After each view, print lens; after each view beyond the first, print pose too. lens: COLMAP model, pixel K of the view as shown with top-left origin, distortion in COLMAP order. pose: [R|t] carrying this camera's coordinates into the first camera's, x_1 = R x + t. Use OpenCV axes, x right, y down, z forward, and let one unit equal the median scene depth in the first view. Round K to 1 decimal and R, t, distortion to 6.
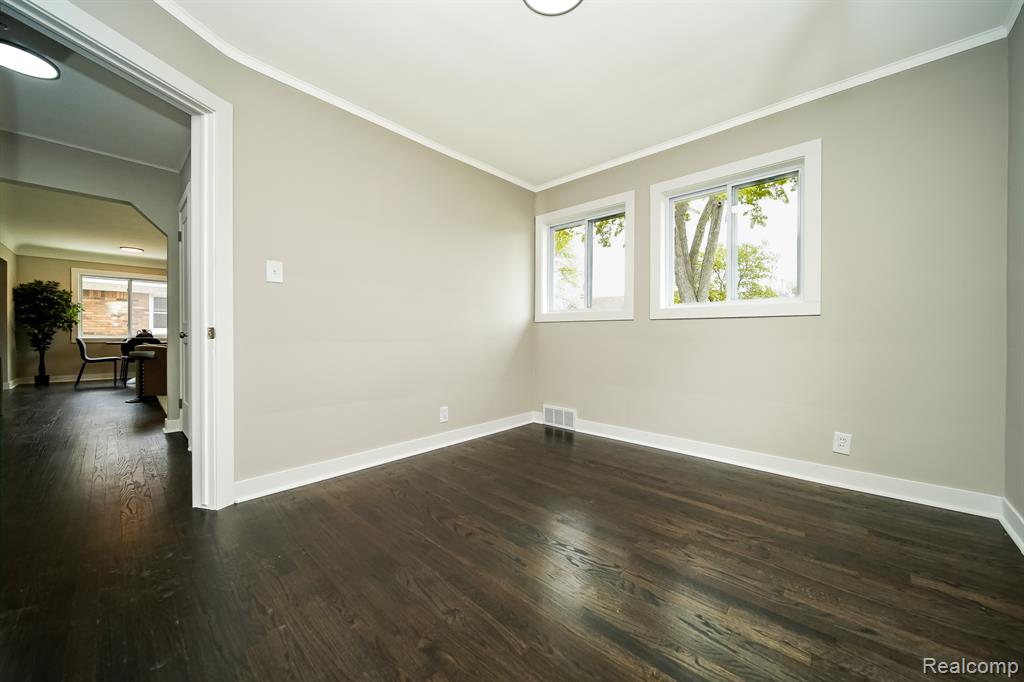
lens RADIAL K [[363.5, 0, 522.4], [0, 363.5, 336.6], [0, 0, 1]] dist [-0.005020, -0.000280]
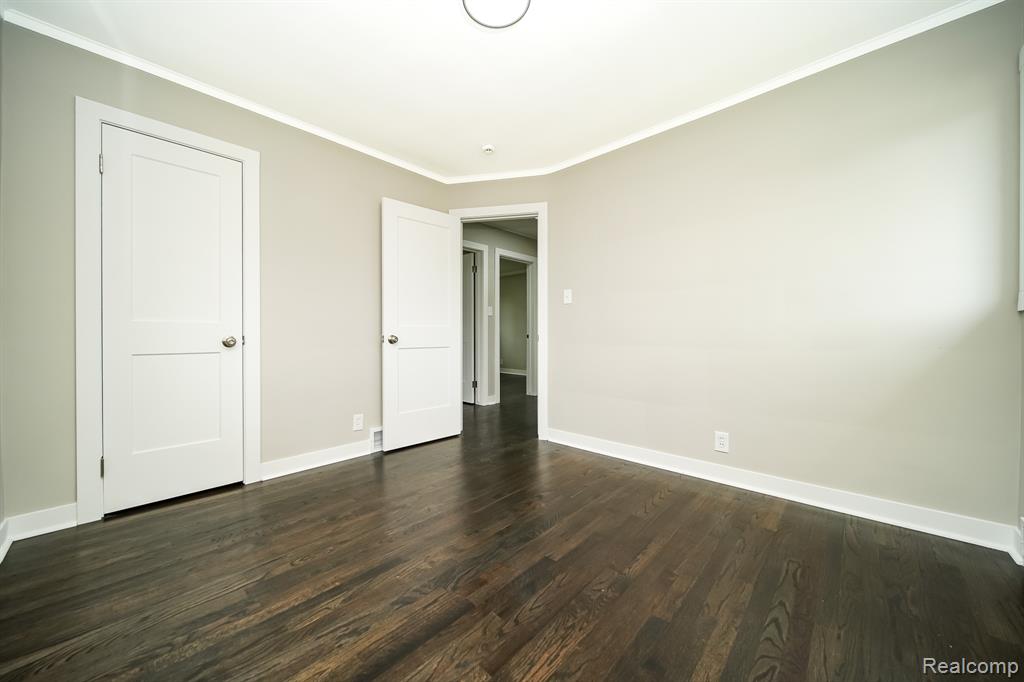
lens RADIAL K [[363.5, 0, 508.9], [0, 363.5, 335.9], [0, 0, 1]] dist [-0.005020, -0.000280]
pose [[-0.014192, 0.003535, -0.999893, 0.828687], [-0.001200, 0.999993, 0.003553, -0.023105], [0.999899, 0.001250, -0.014188, 0.789872]]
